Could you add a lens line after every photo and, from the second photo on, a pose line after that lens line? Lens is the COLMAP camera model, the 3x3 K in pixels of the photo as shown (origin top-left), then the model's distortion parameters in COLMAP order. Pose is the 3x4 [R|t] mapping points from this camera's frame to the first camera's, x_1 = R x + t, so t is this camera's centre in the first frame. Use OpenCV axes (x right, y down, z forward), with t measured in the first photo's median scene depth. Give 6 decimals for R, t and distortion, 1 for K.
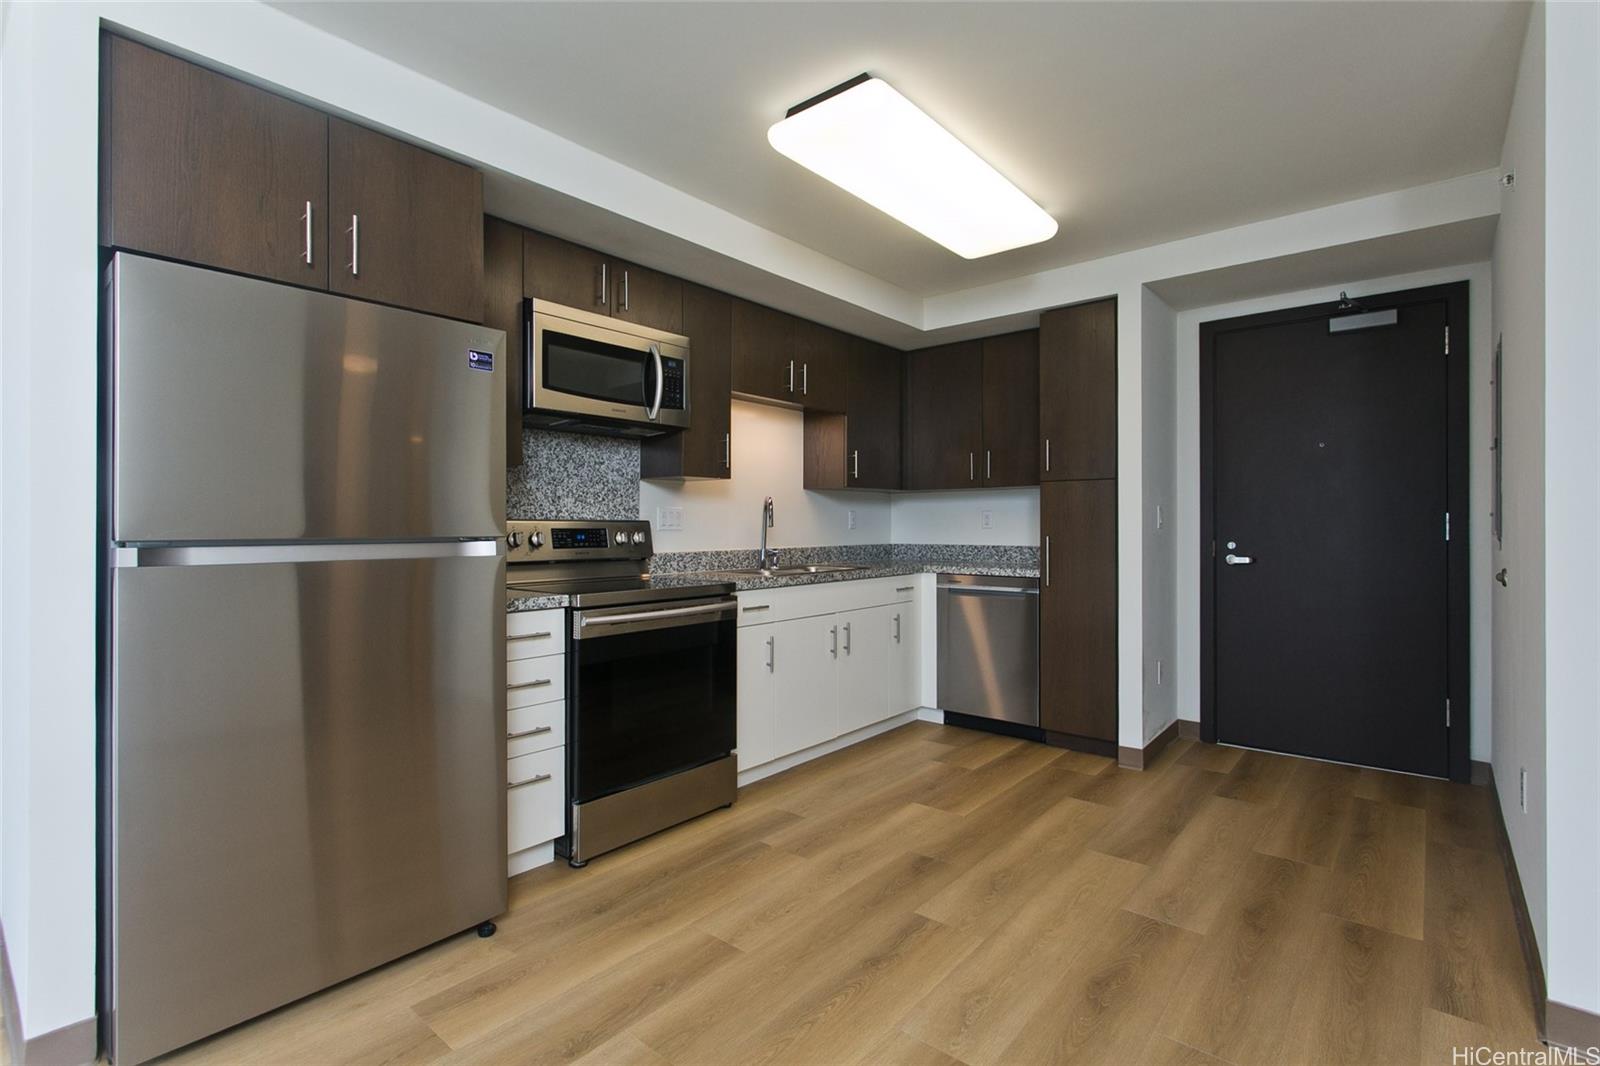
lens RADIAL K [[756.0, 0, 803.0], [0, 756.0, 515.1], [0, 0, 1]] dist [0.002530, 0.000122]
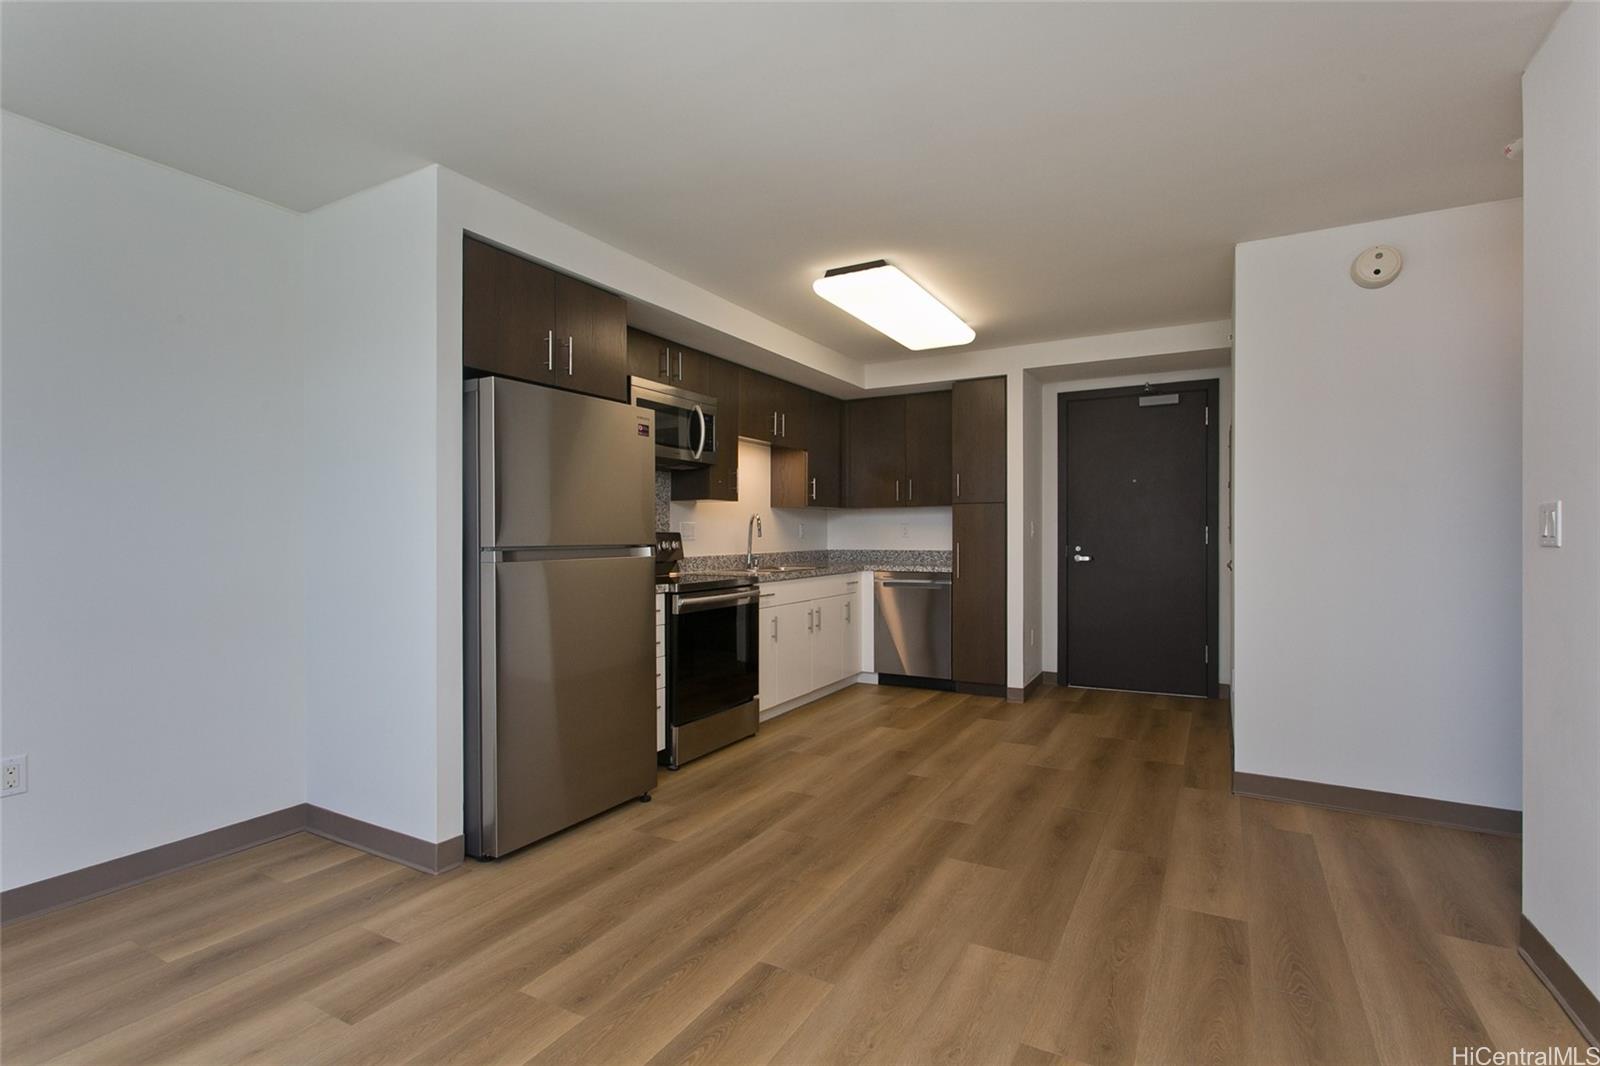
lens RADIAL K [[754.0, 0, 798.4], [0, 754.0, 528.2], [0, 0, 1]] dist [0.001147, 0.000204]
pose [[0.983578, -0.001037, 0.180480, -0.247725], [0.000038, 0.999985, 0.005539, -0.008120], [-0.180483, -0.005441, 0.983563, -0.362768]]
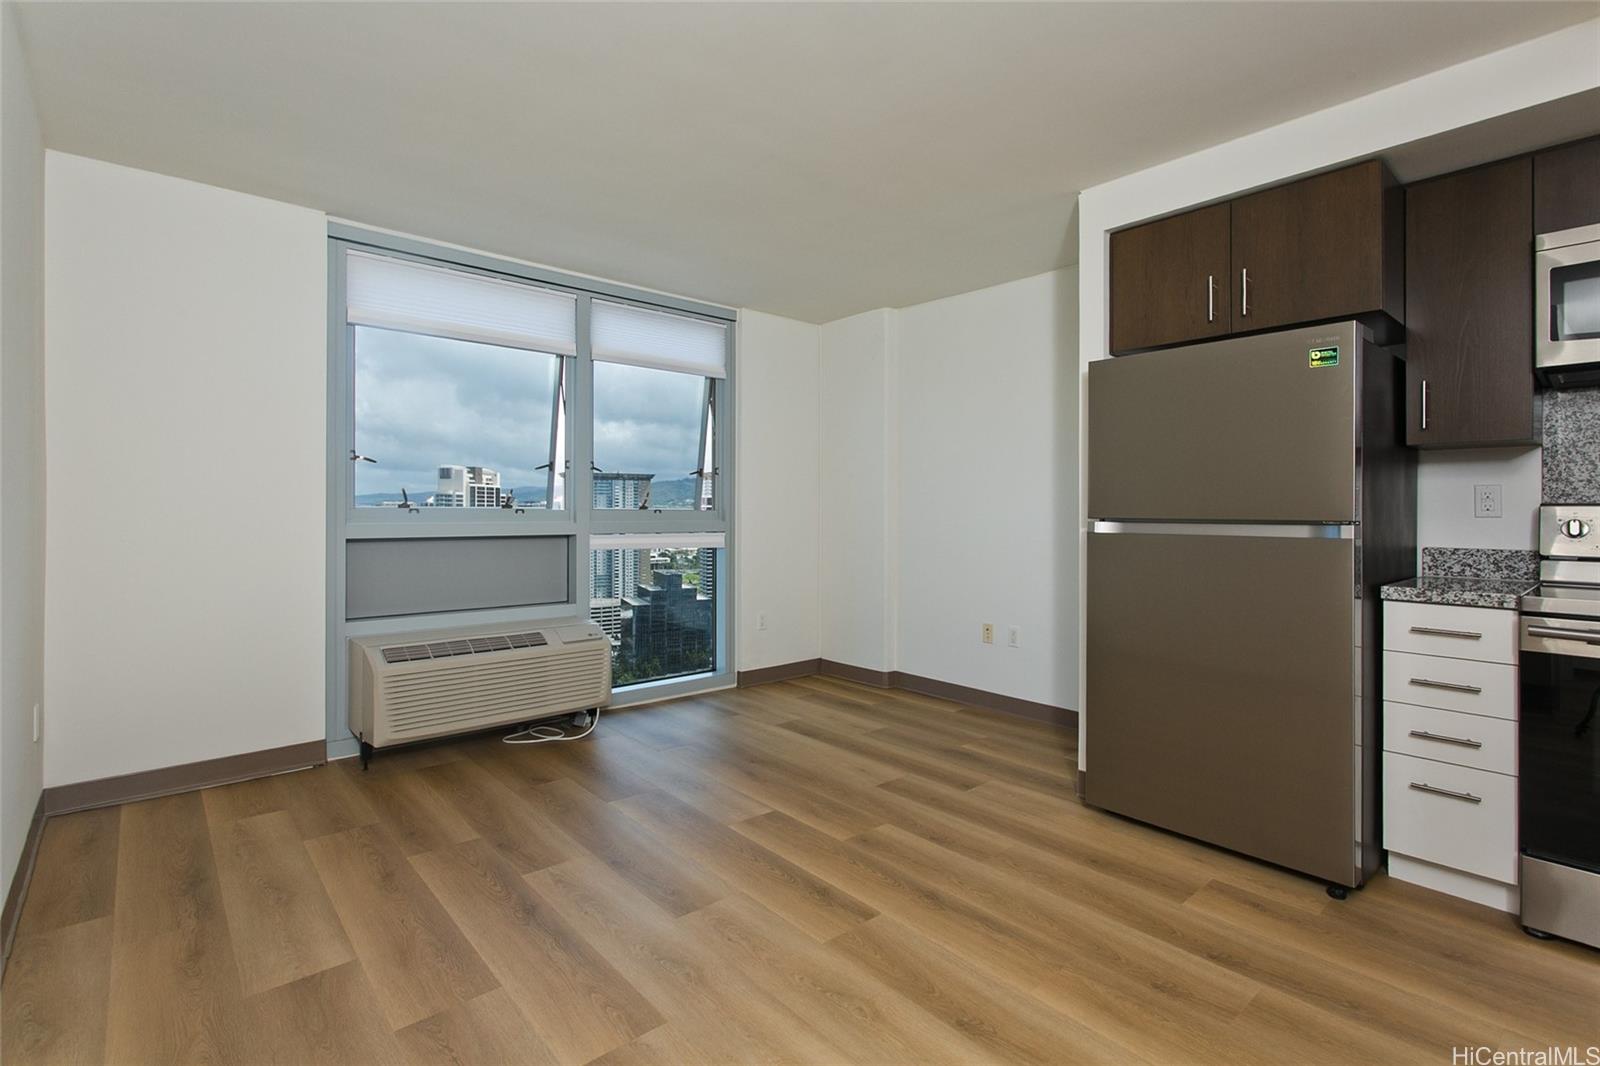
lens RADIAL K [[746.4, 0, 806.5], [0, 746.4, 509.8], [0, 0, 1]] dist [0.001881, 0.000458]
pose [[-0.147912, -0.000356, -0.989001, 0.462387], [0.009228, 0.999956, -0.001740, 0.005585], [0.988958, -0.009383, -0.147902, 0.272945]]
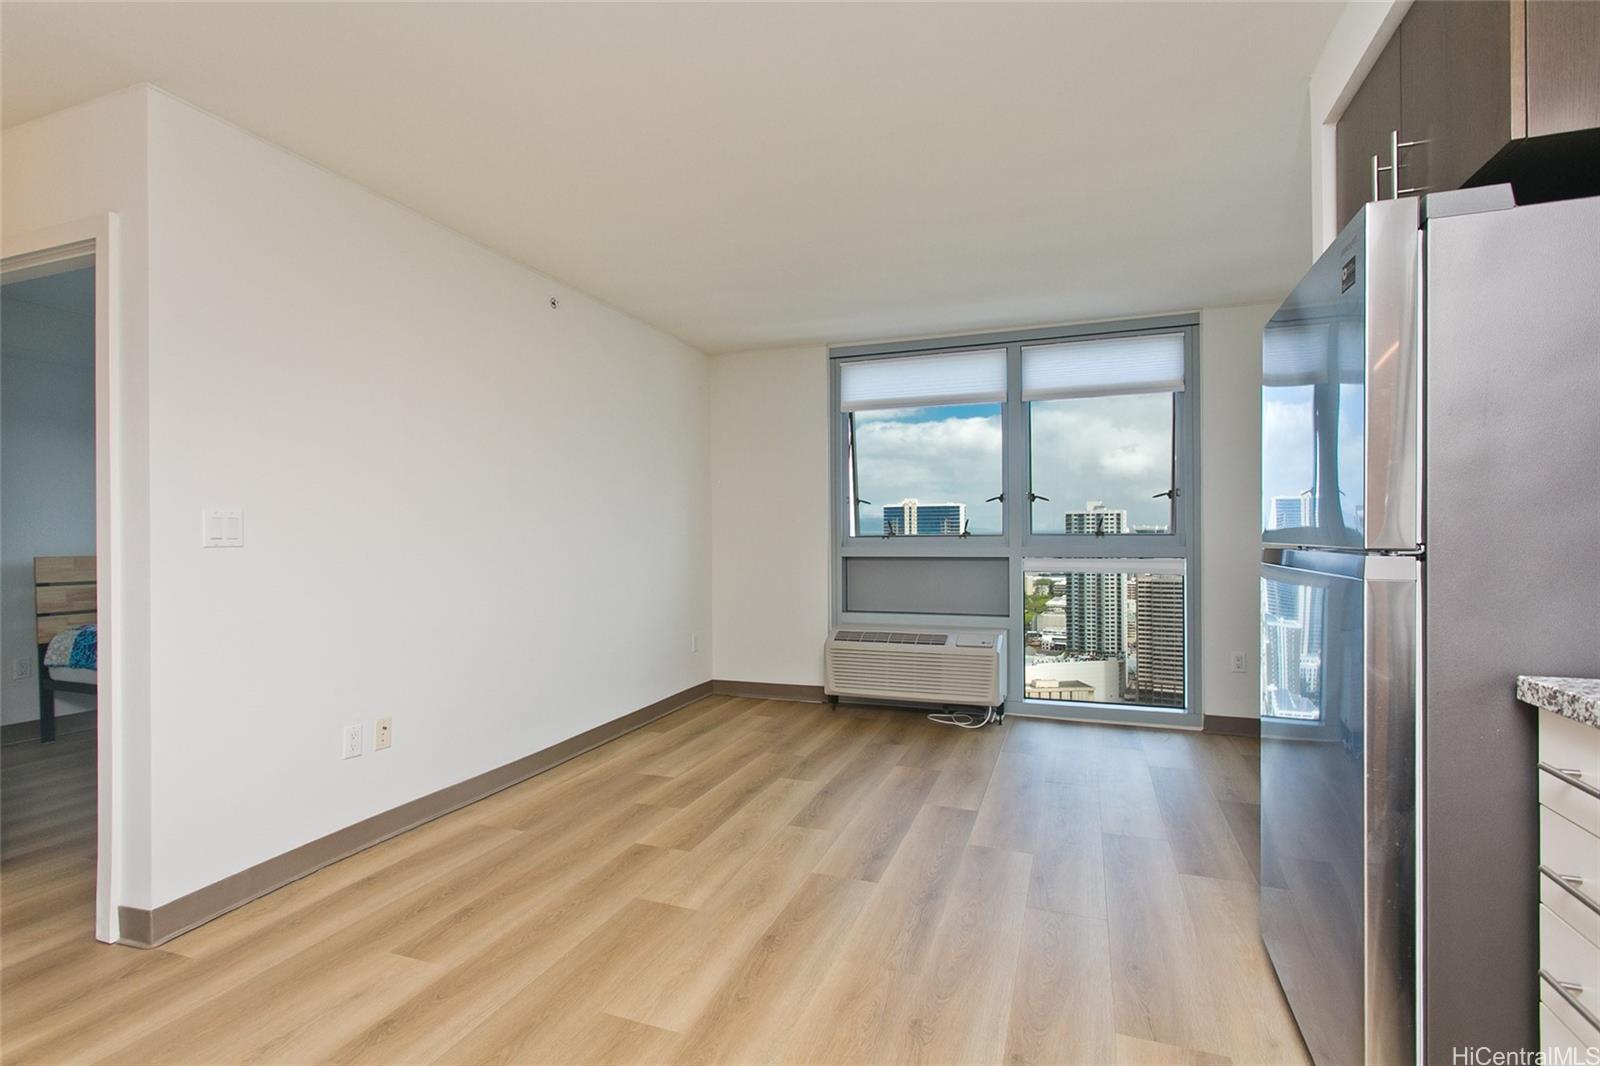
lens RADIAL K [[752.6, 0, 809.0], [0, 752.6, 540.1], [0, 0, 1]] dist [-0.001085, -0.000201]
pose [[-0.939215, 0.009414, -0.343200, 0.143985], [0.012116, 0.999910, -0.005728, 0.012372], [0.343115, -0.009538, -0.939245, 0.912042]]
